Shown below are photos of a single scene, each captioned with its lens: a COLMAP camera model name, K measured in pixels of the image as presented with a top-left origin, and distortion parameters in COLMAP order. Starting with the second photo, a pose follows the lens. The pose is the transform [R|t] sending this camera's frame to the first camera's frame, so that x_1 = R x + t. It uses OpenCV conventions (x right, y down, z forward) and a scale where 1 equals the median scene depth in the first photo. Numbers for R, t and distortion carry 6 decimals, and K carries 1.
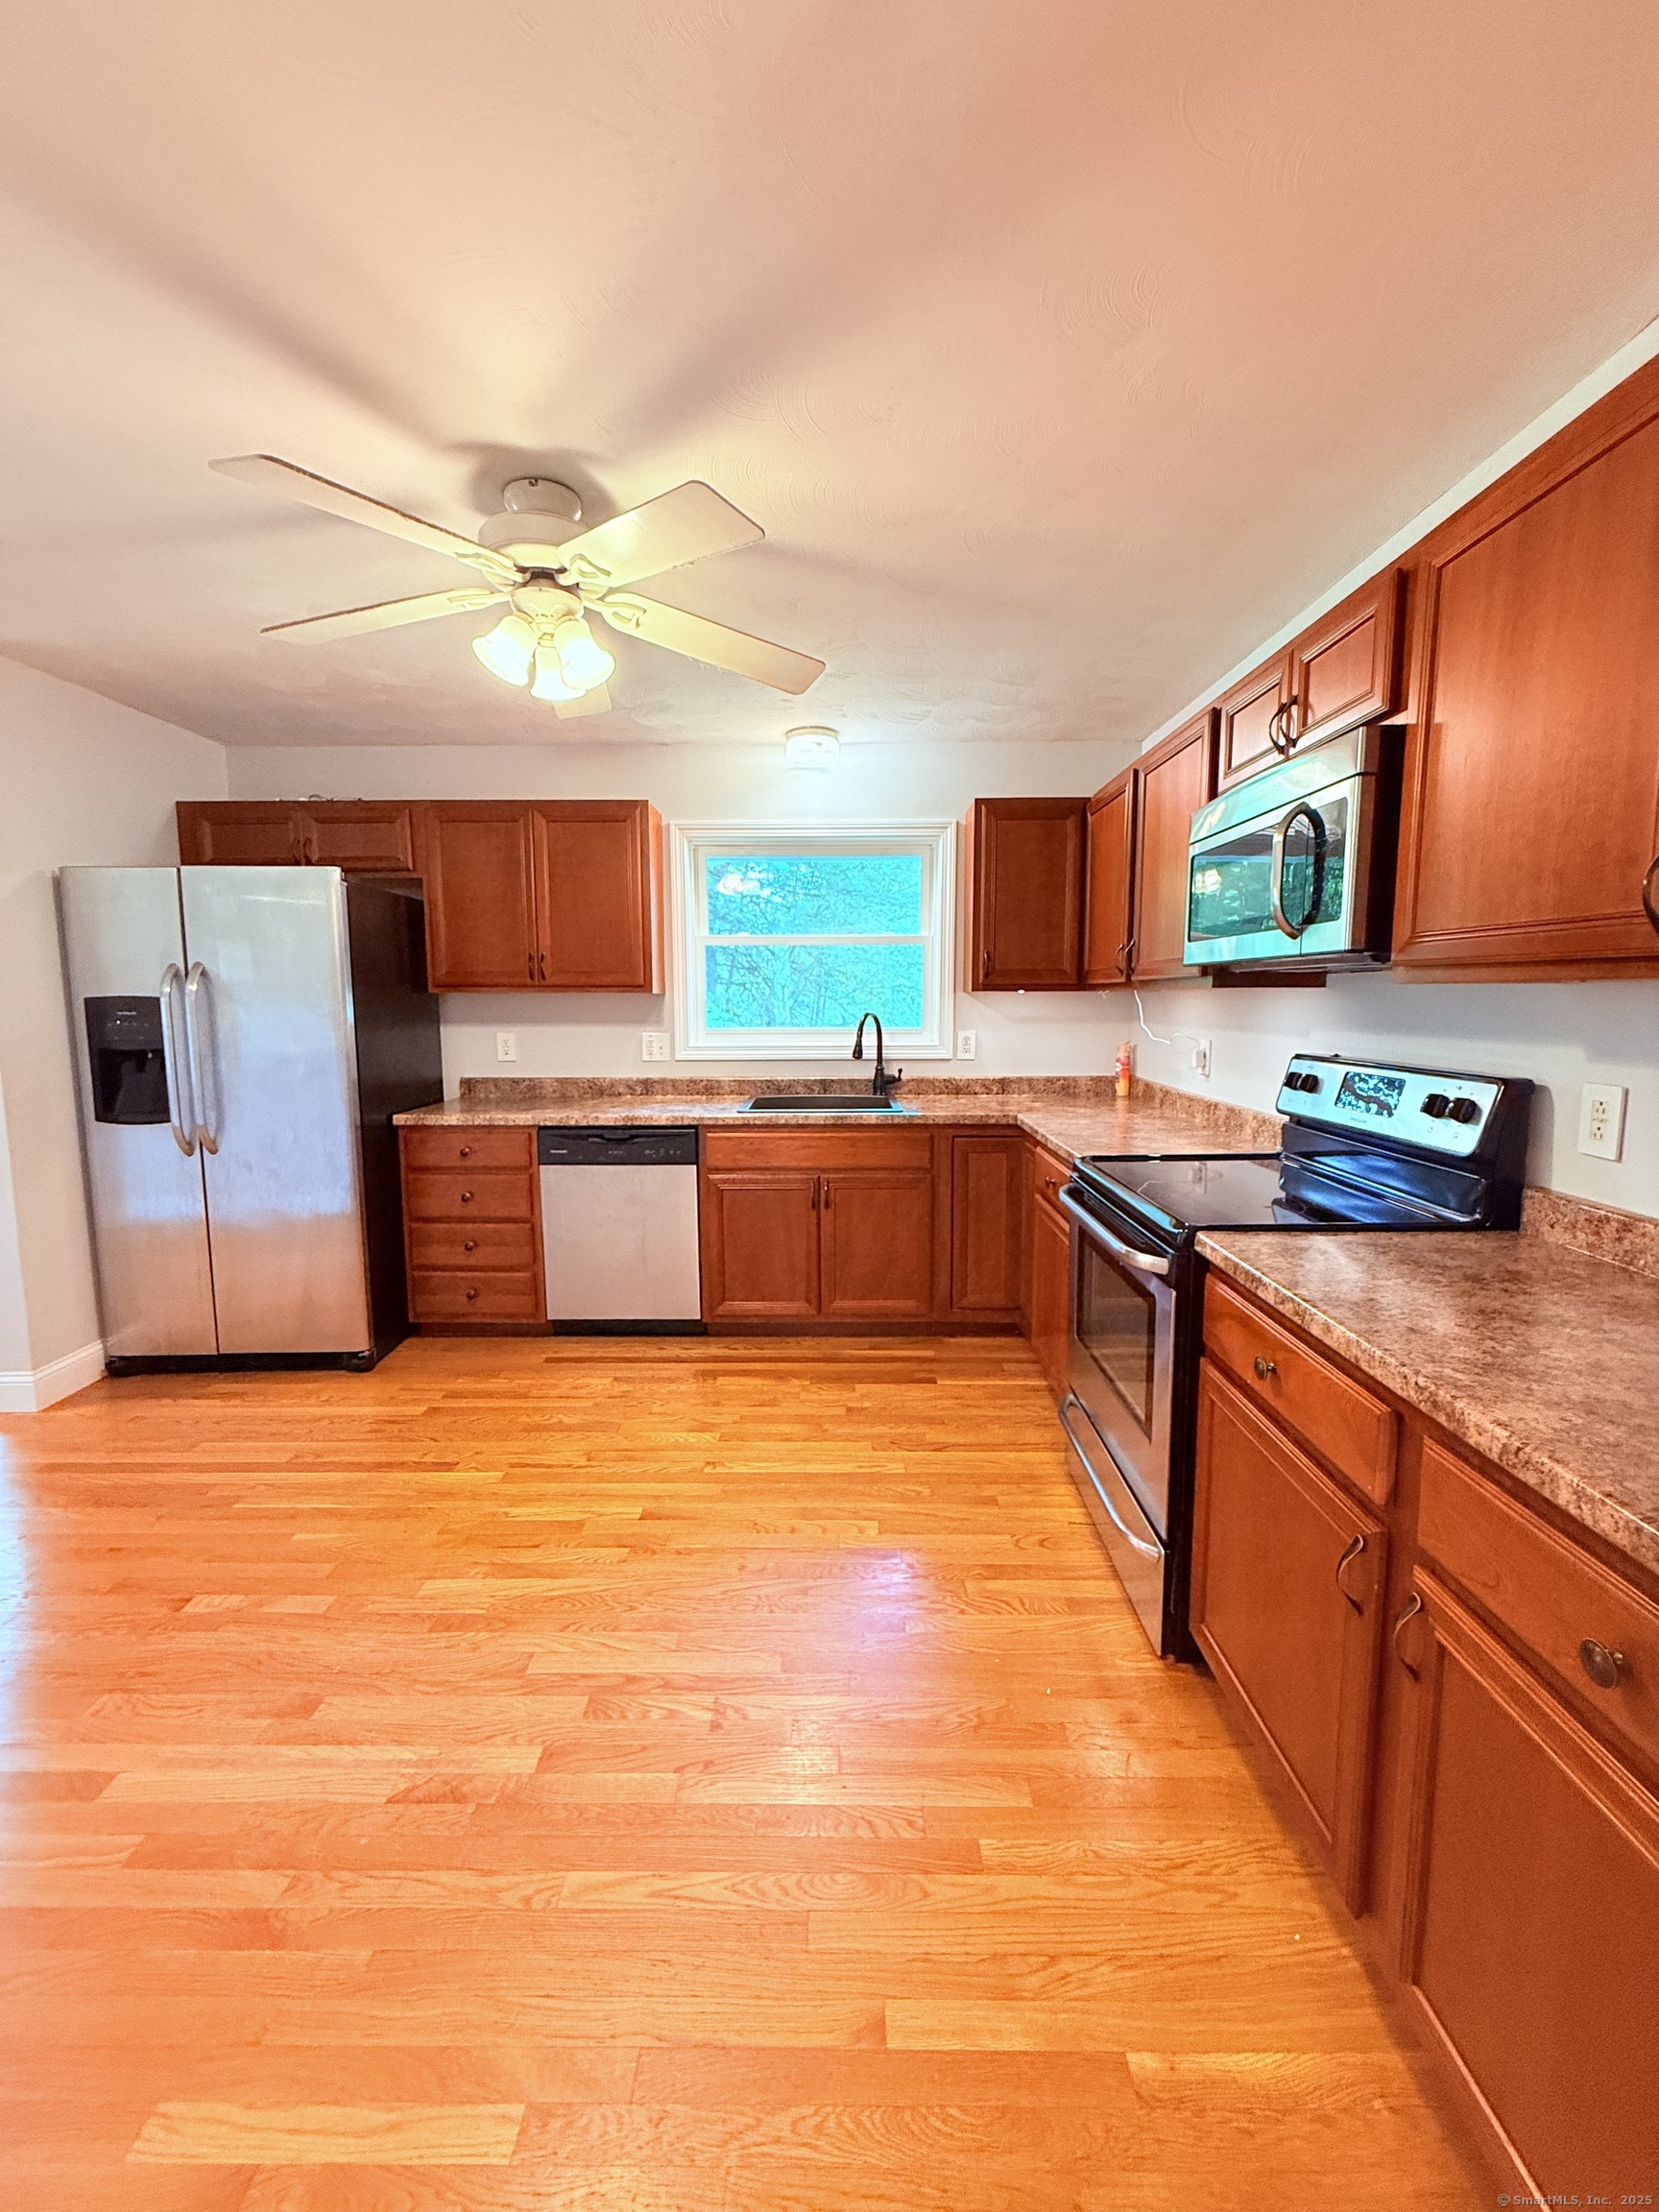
lens RADIAL K [[880.1, 0, 827.5], [0, 880.1, 1100.2], [0, 0, 1]] dist [-0.001760, 0.000565]
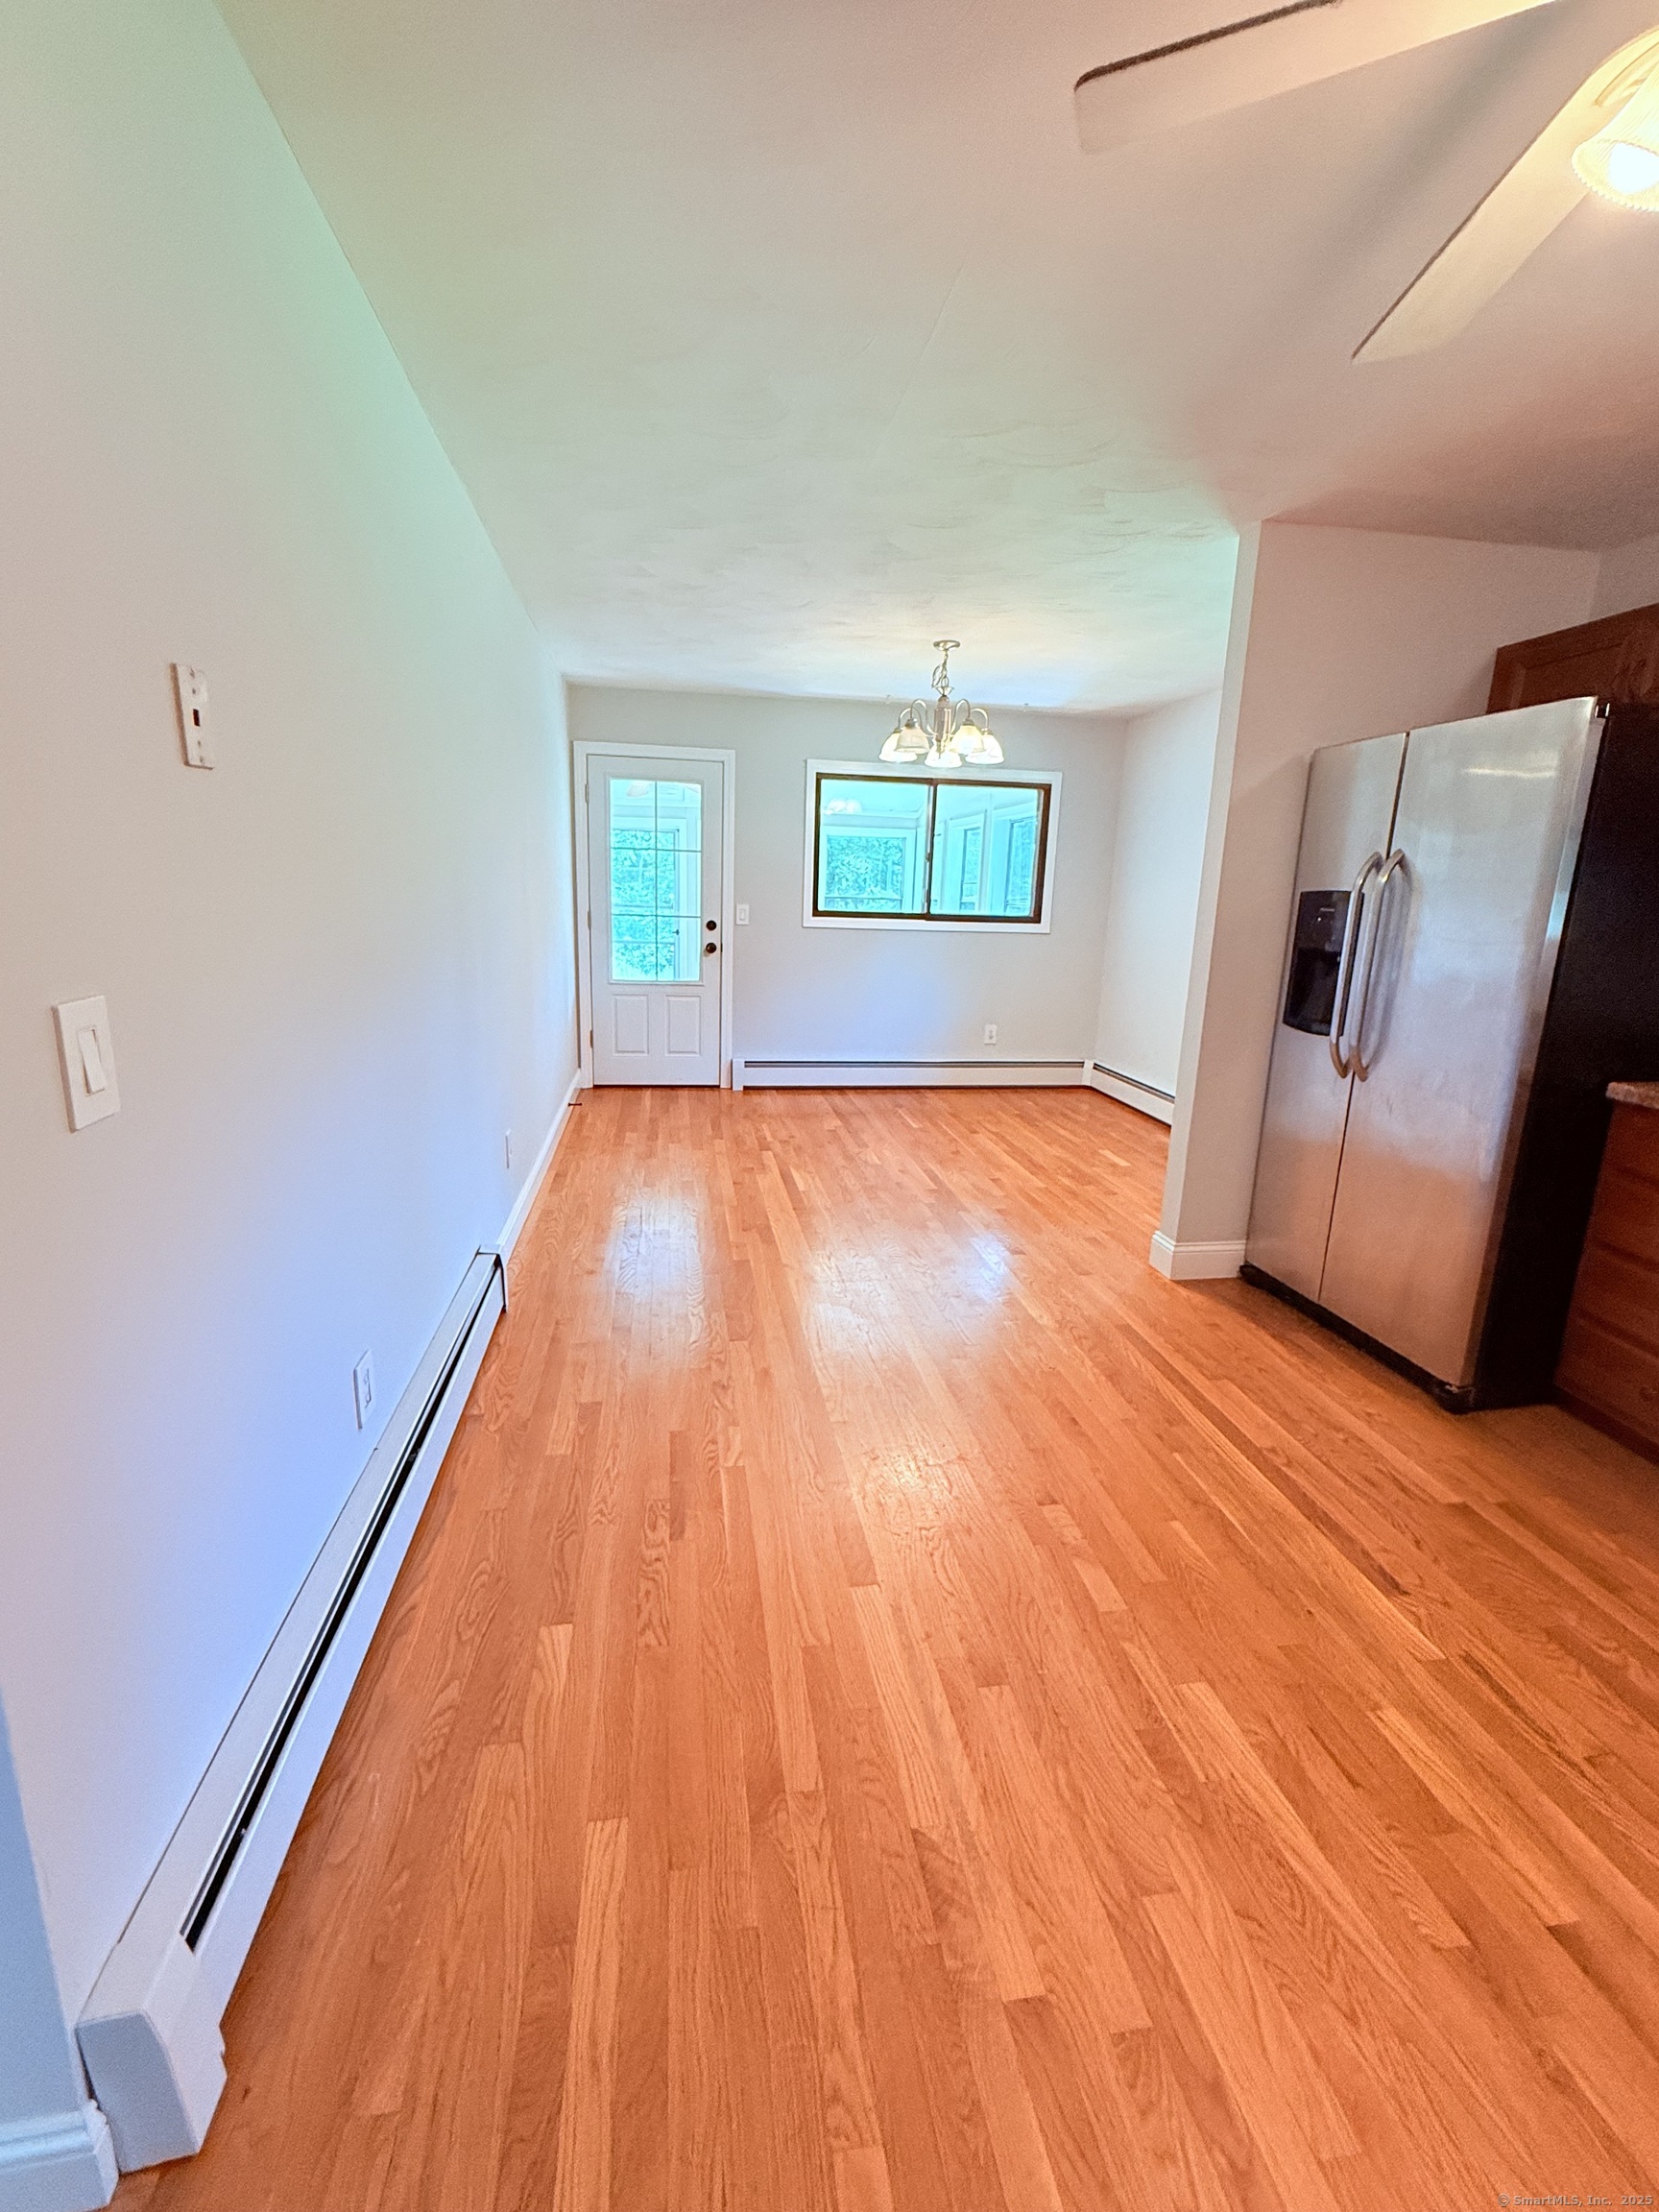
lens RADIAL K [[960.6, 0, 830.6], [0, 960.6, 1107.4], [0, 0, 1]] dist [-0.002146, 0.001378]
pose [[0.166452, 0.228094, -0.959305, 0.110312], [-0.144480, 0.968019, 0.205097, -0.031132], [0.975407, 0.104462, 0.194084, 0.333041]]
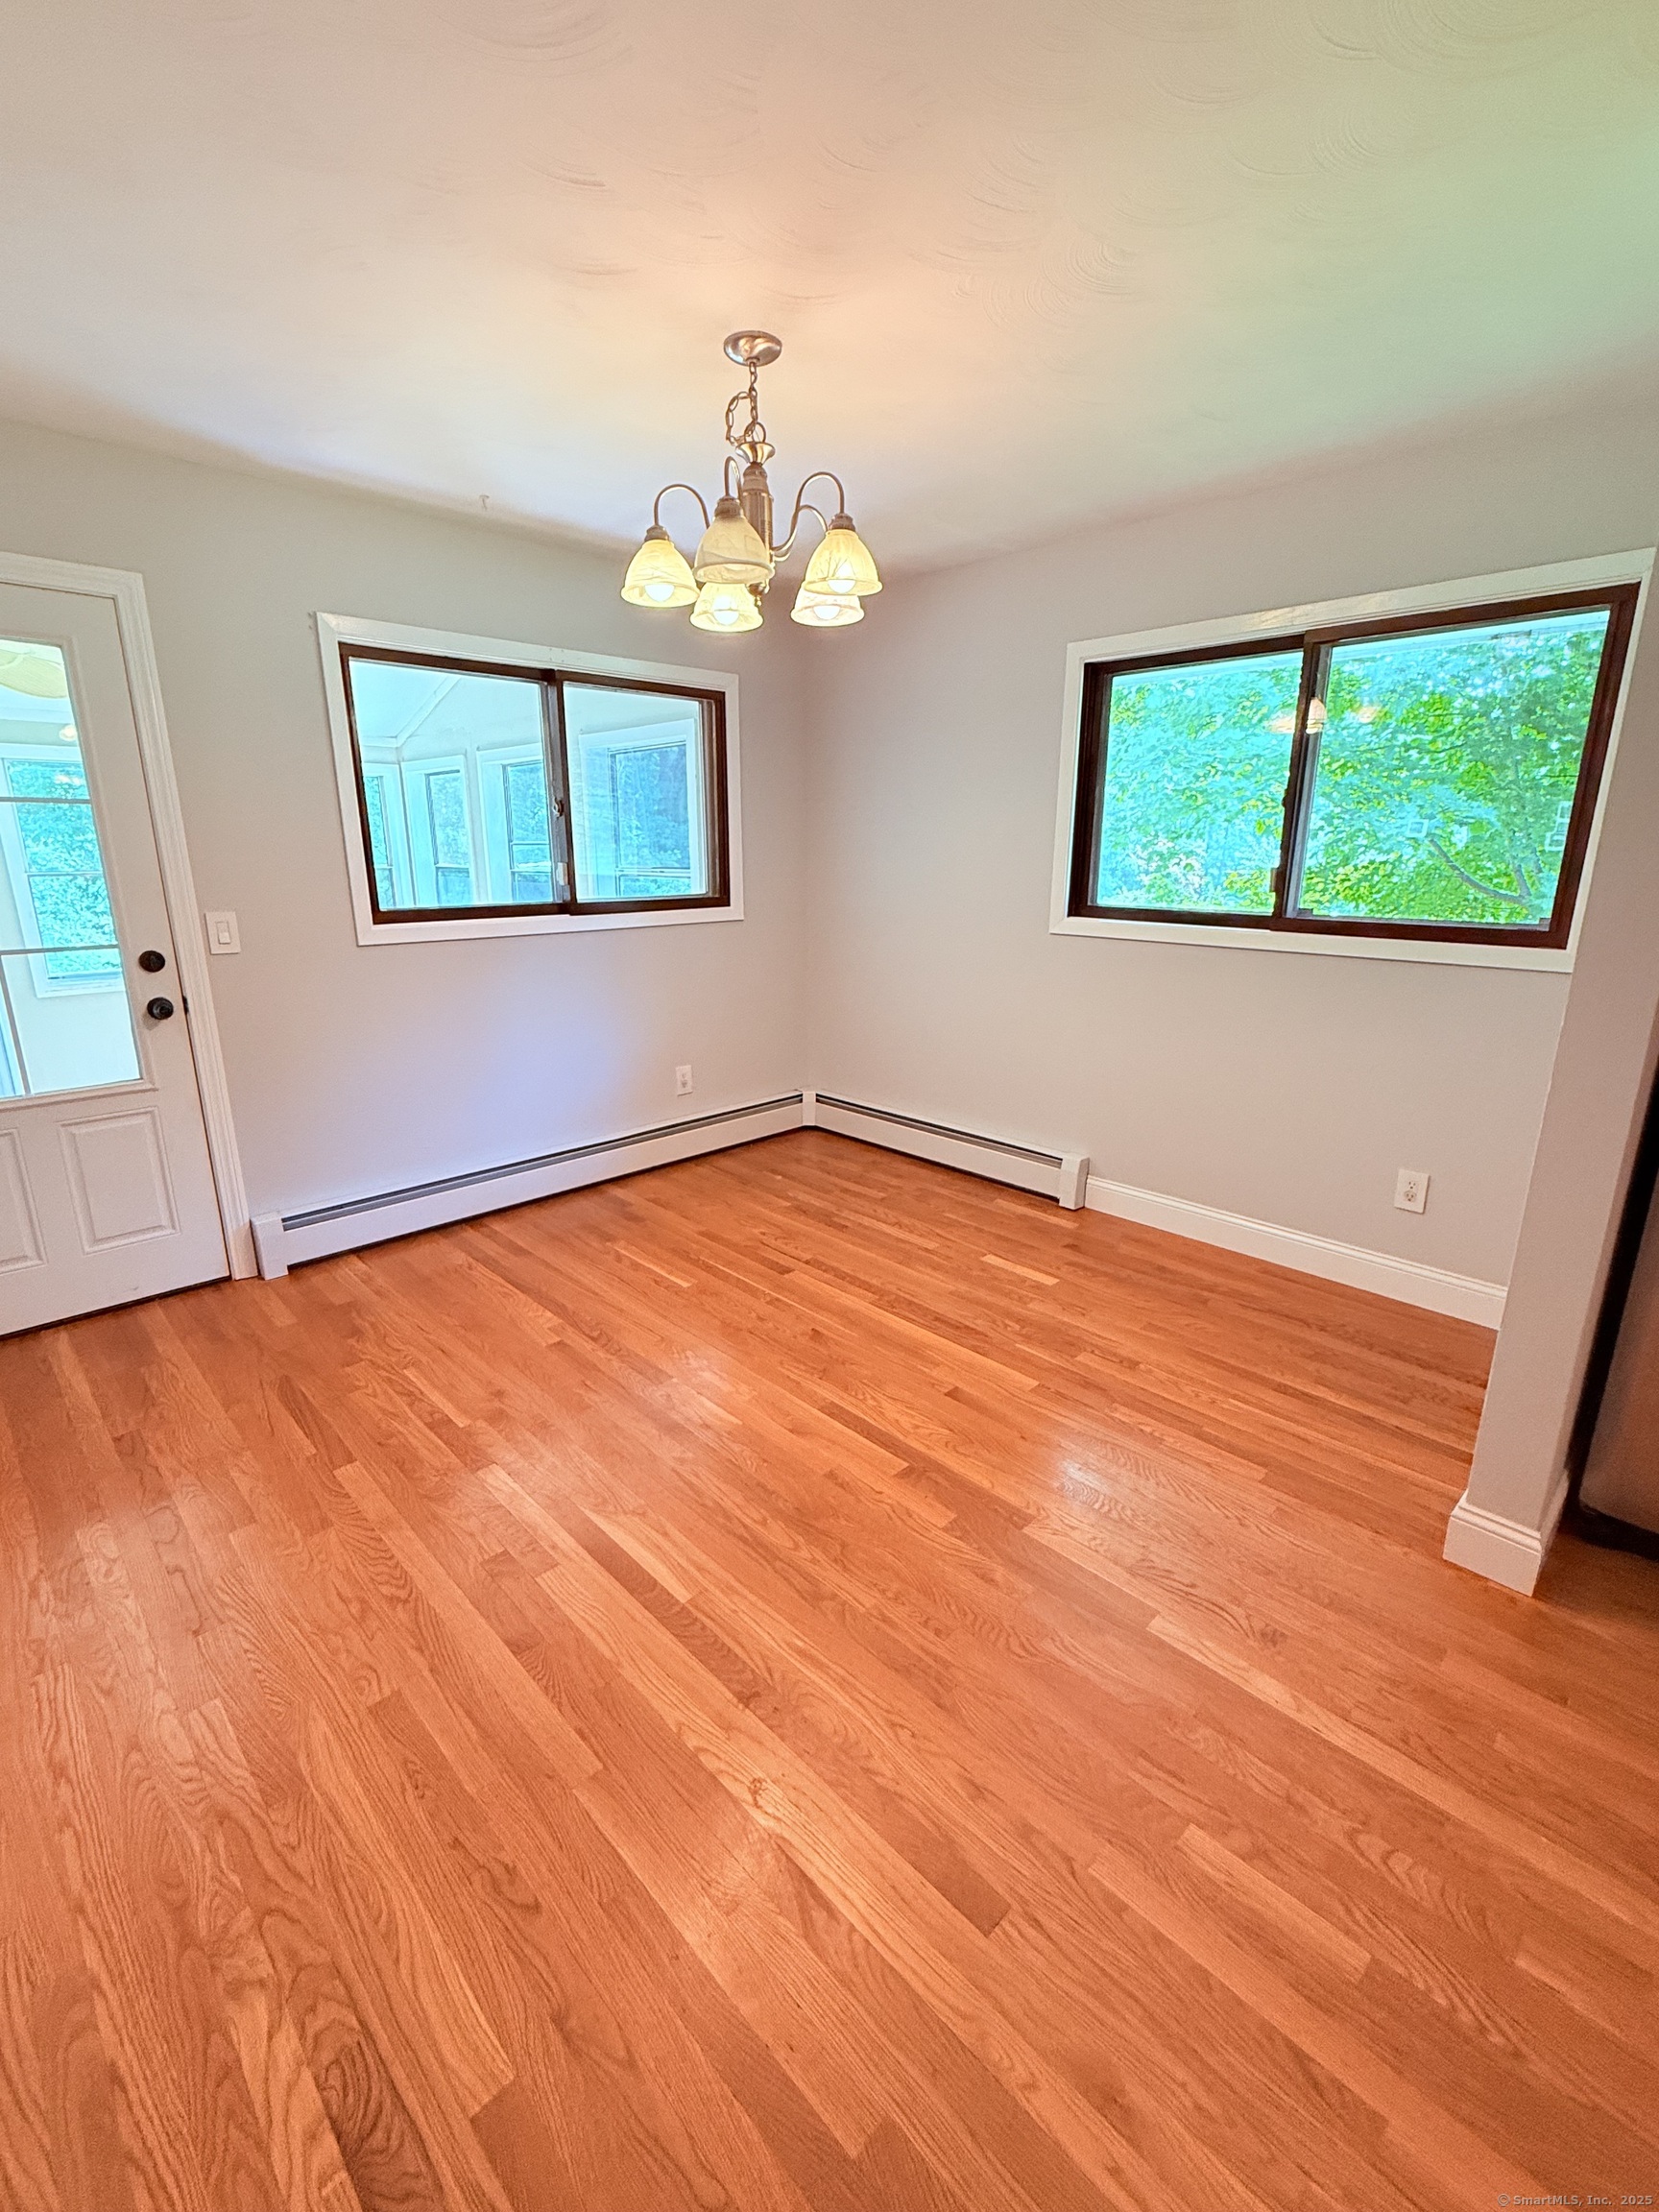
lens RADIAL K [[960.6, 0, 833.4], [0, 960.6, 1108.3], [0, 0, 1]] dist [-0.002146, 0.001378]
pose [[0.703156, 0.193731, -0.684135, -0.824124], [-0.084839, 0.978152, 0.189793, -0.046517], [0.705956, -0.075413, 0.704229, 0.235636]]
